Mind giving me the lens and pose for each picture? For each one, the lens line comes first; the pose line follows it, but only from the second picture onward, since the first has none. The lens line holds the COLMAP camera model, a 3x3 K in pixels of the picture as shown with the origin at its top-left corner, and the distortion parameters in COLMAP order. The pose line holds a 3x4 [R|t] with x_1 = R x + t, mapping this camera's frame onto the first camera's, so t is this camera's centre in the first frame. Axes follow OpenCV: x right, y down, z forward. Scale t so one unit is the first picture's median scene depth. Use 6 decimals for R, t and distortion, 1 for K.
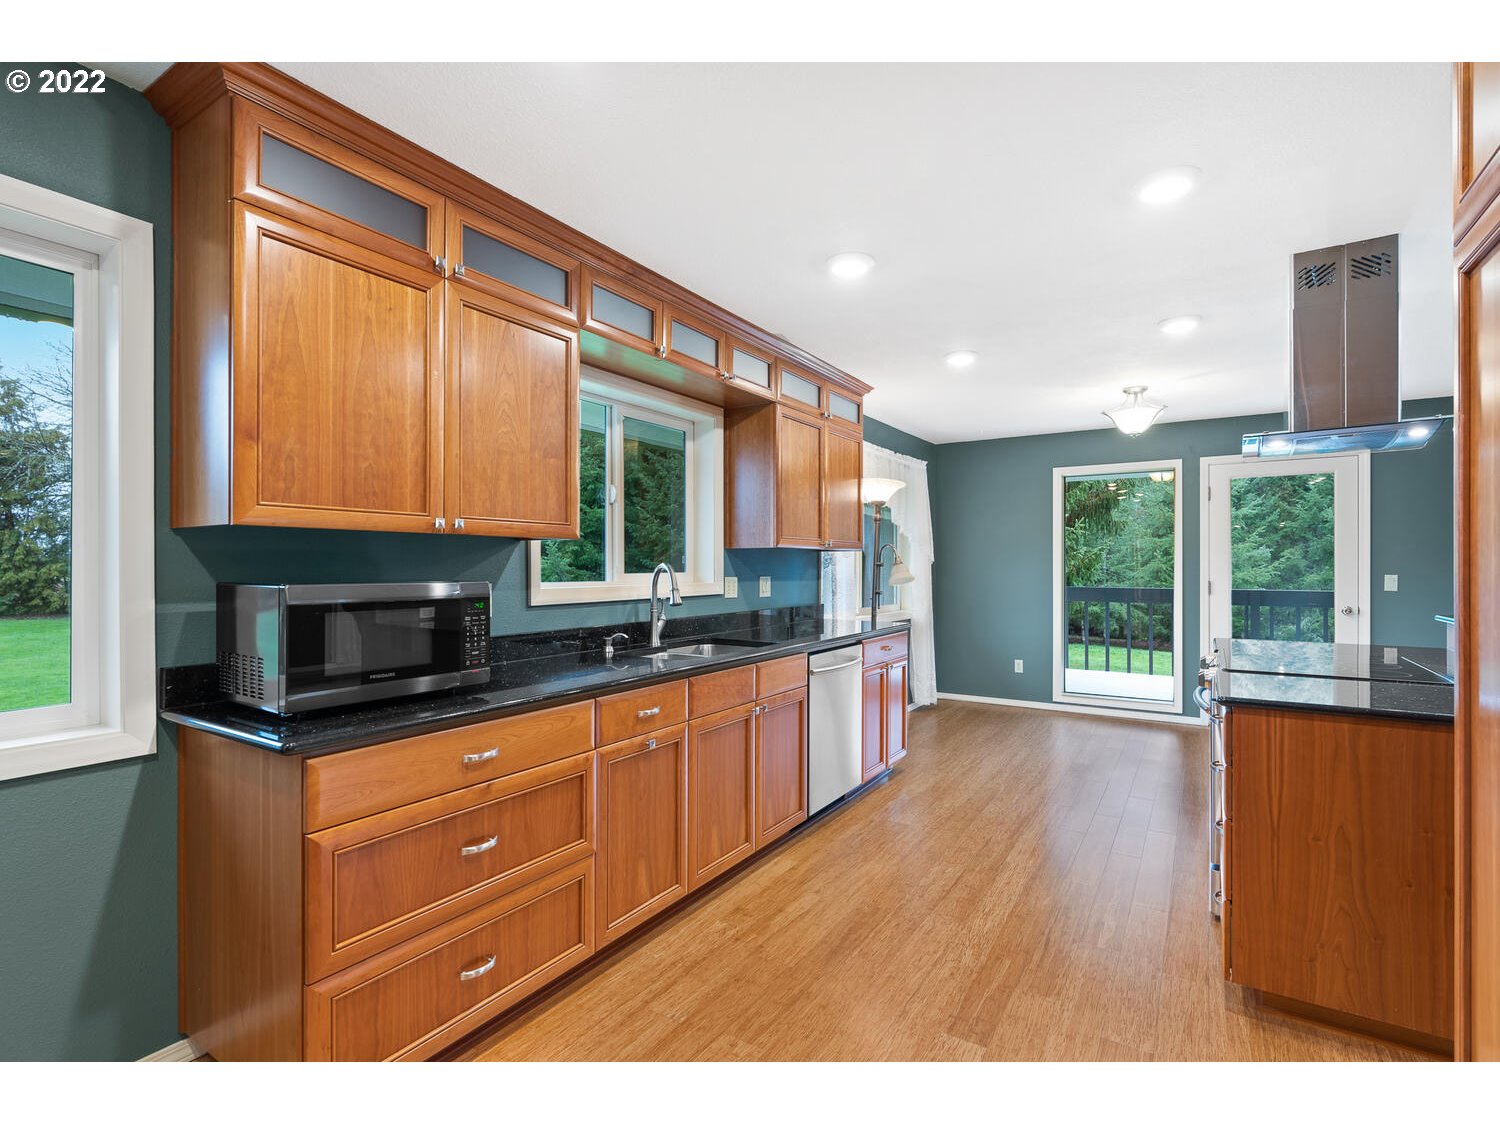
lens RADIAL K [[716.9, 0, 766.7], [0, 716.9, 565.6], [0, 0, 1]] dist [-0.001838, -0.000199]
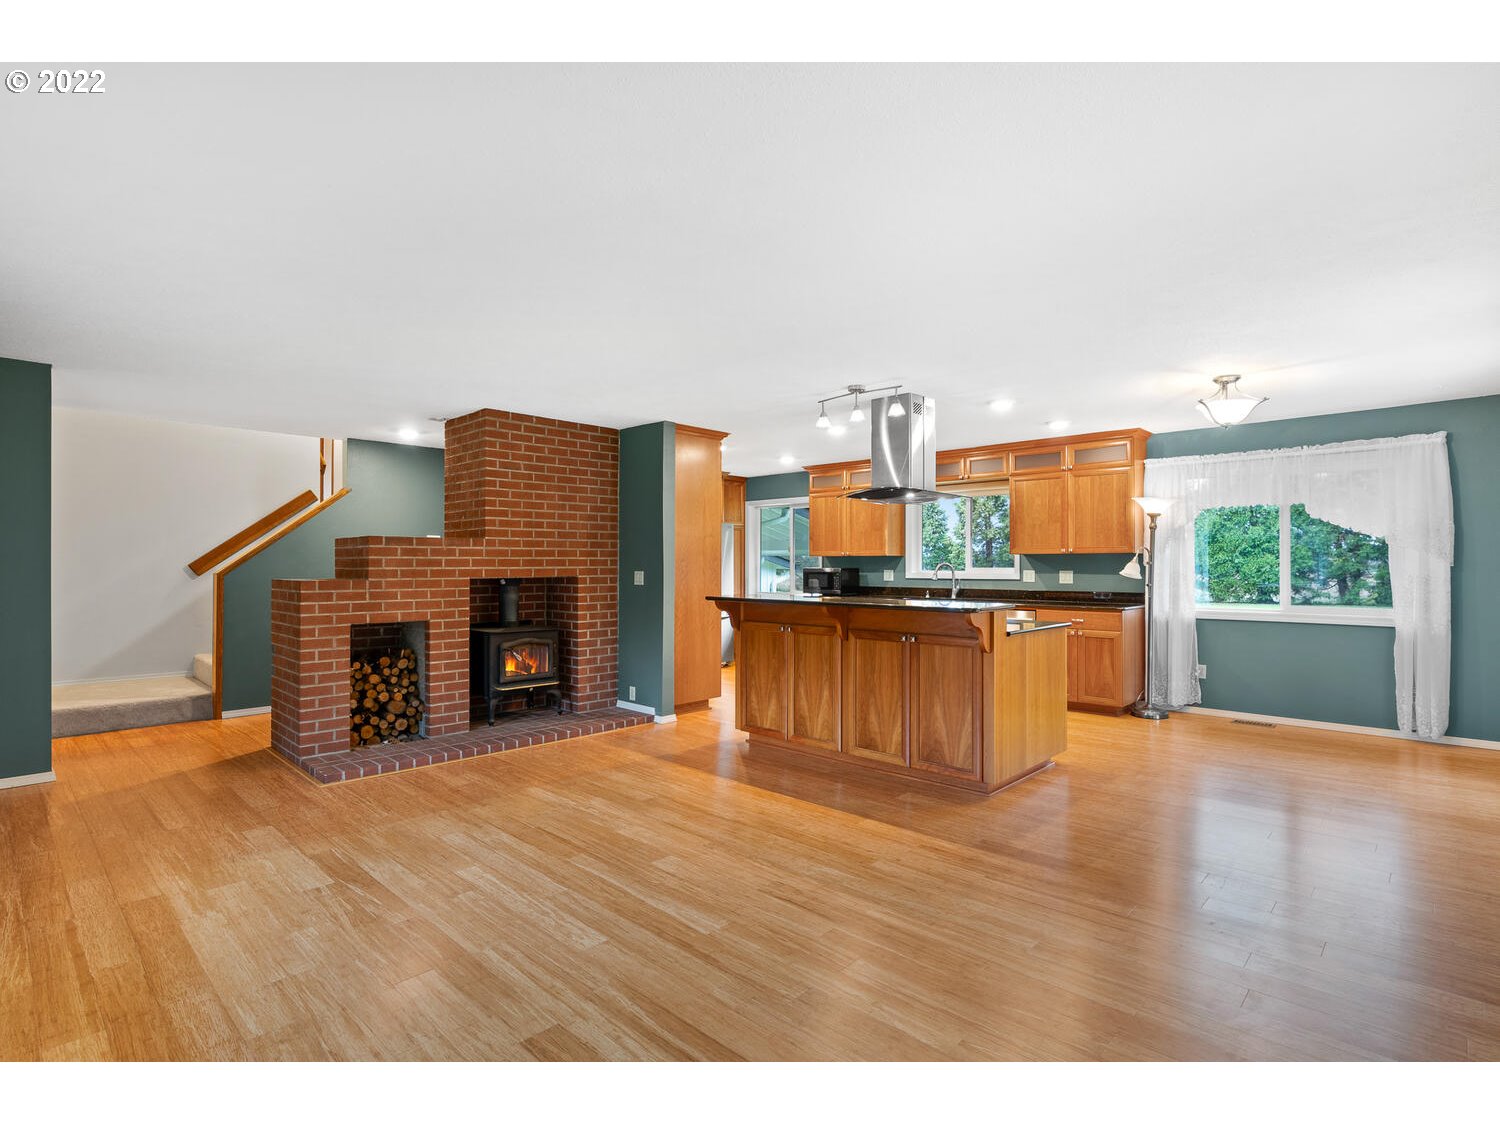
lens RADIAL K [[741.7, 0, 763.1], [0, 741.7, 567.5], [0, 0, 1]] dist [-0.000168, 0.000323]
pose [[-0.196698, 0.002065, -0.980462, 1.605357], [0.000704, 0.999998, 0.001965, 0.003171], [0.980464, -0.000304, -0.196699, 0.597666]]
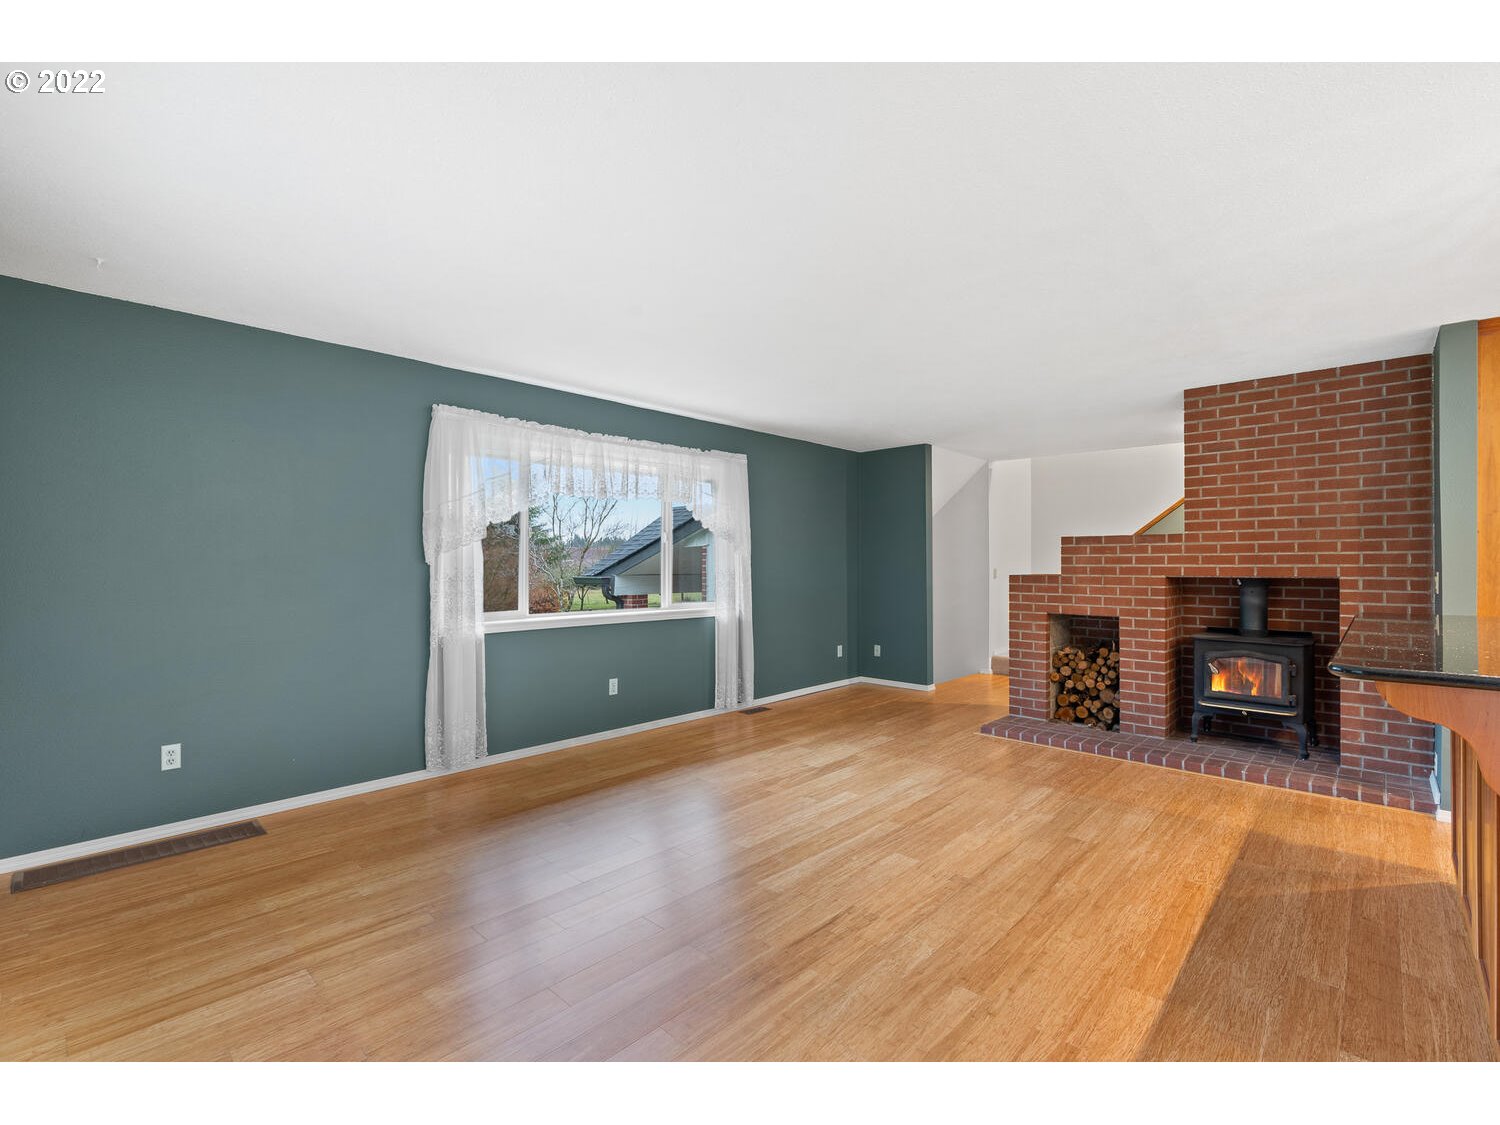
lens RADIAL K [[686.9, 0, 753.8], [0, 686.9, 562.2], [0, 0, 1]] dist [-0.000250, -0.000012]
pose [[-0.981211, -0.001273, 0.192932, 0.954416], [-0.001996, 0.999992, -0.003554, 0.005769], [-0.192926, -0.003872, -0.981206, 1.028305]]
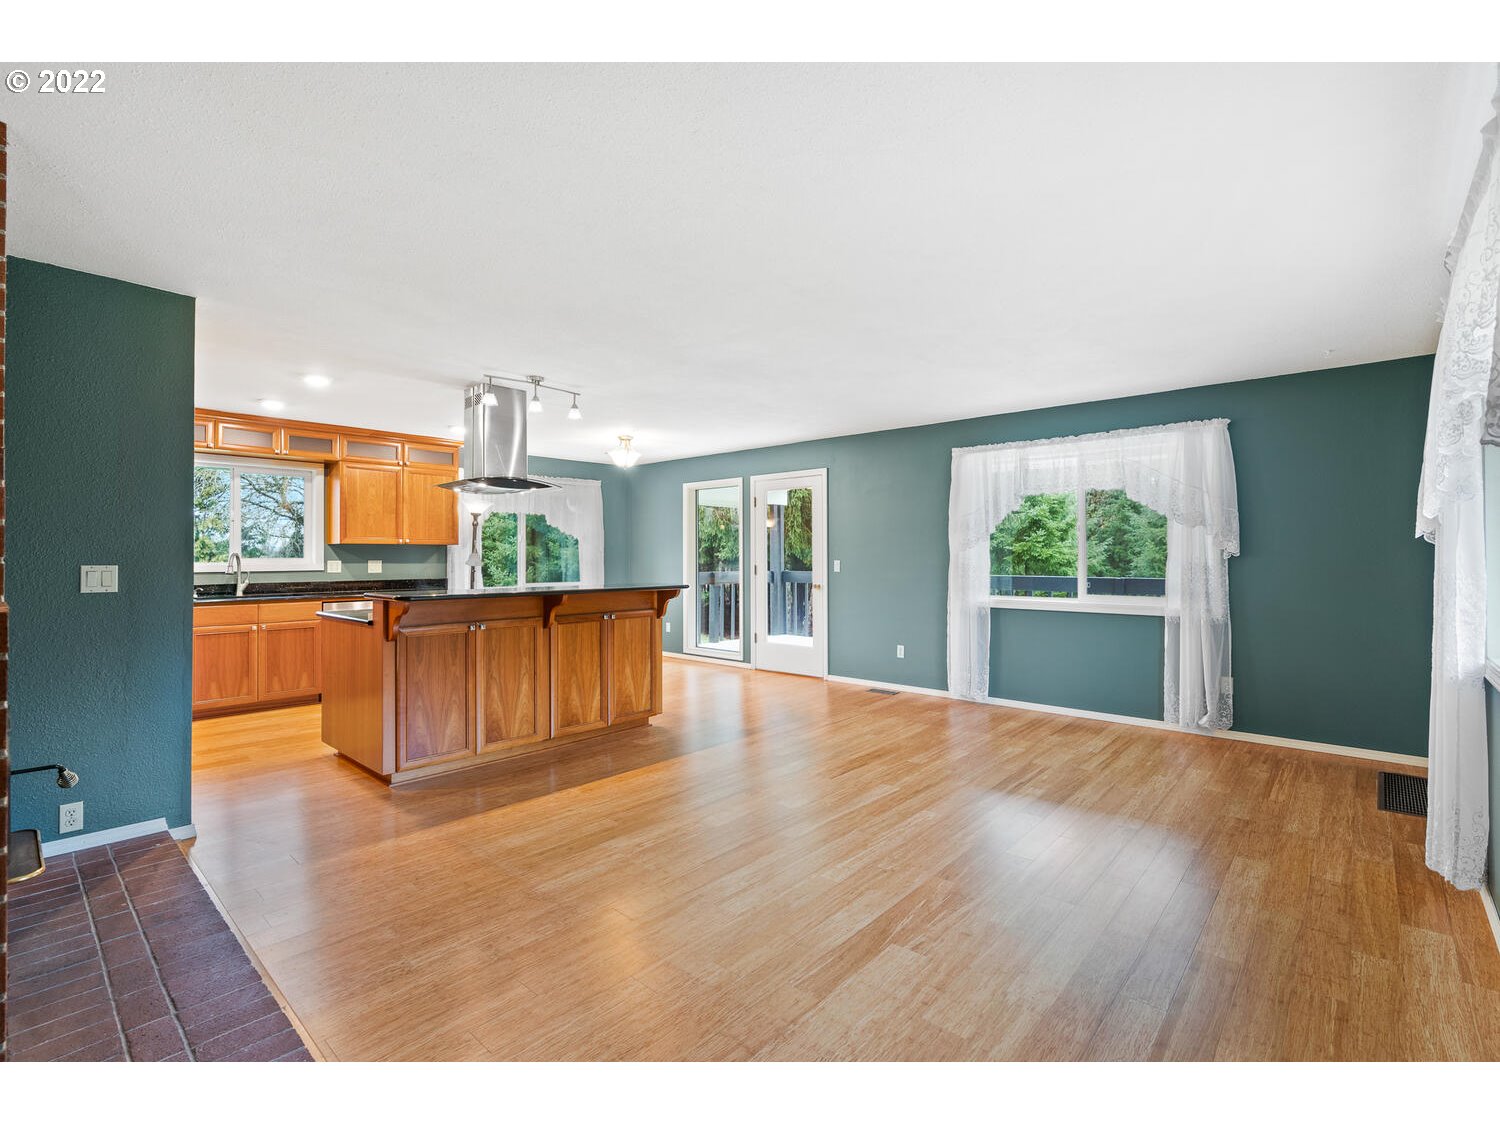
lens RADIAL K [[686.9, 0, 753.8], [0, 686.9, 562.2], [0, 0, 1]] dist [-0.000250, -0.000012]
pose [[0.985360, 0.000424, -0.170489, 1.033098], [0.001306, 0.999949, 0.010036, 0.003527], [0.170484, -0.010112, 0.985309, -0.386111]]
